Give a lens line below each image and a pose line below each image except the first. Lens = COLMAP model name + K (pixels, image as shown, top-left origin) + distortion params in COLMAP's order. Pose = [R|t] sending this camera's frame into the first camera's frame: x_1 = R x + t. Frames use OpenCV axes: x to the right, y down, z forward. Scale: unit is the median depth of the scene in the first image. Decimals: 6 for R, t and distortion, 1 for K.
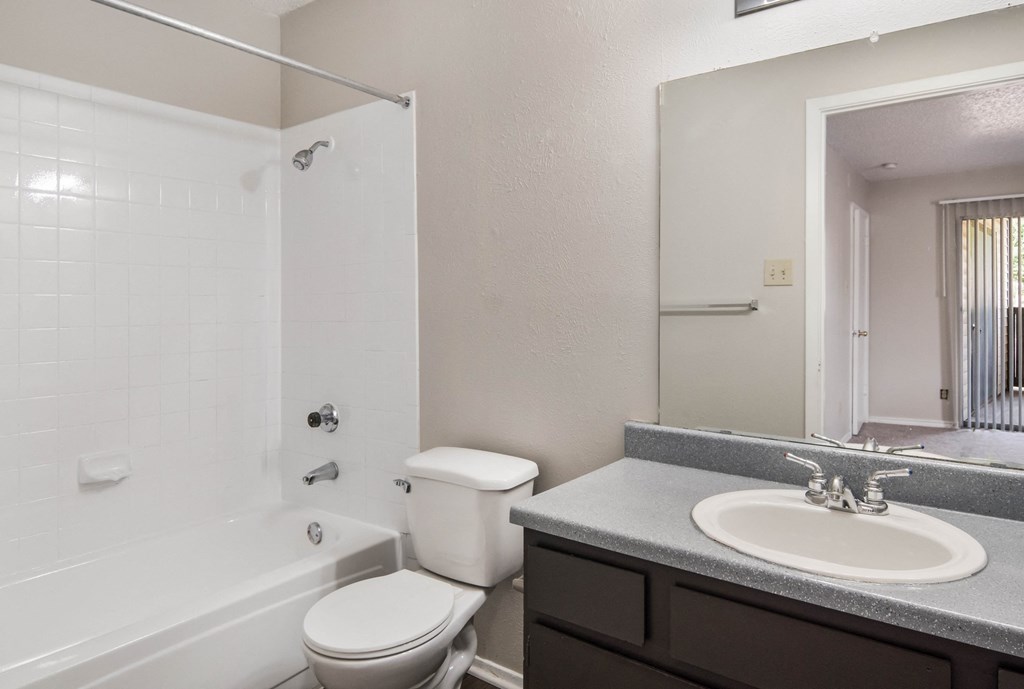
lens RADIAL K [[625.6, 0, 512.6], [0, 625.6, 301.7], [0, 0, 1]] dist [-0.001904, -0.000774]
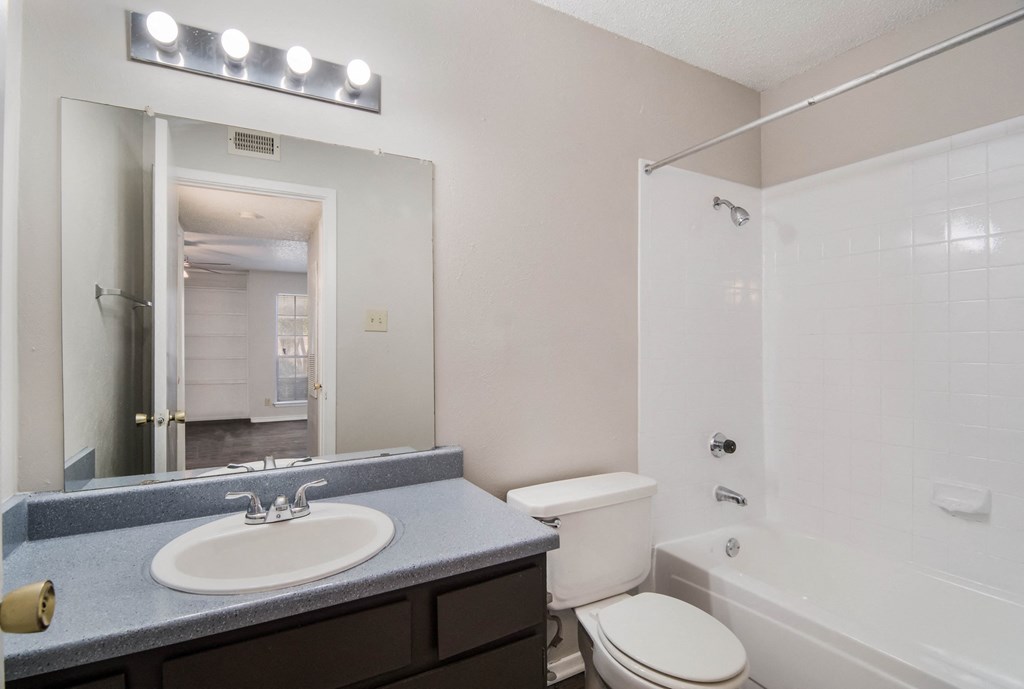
lens RADIAL K [[508.5, 0, 512.0], [0, 508.5, 344.5], [0, 0, 1]] dist [0.002178, 0.000250]
pose [[0.389844, 0.007502, 0.920850, -0.209597], [0.005157, 0.999933, -0.010329, 0.006578], [-0.920867, 0.008775, 0.389779, 0.197244]]
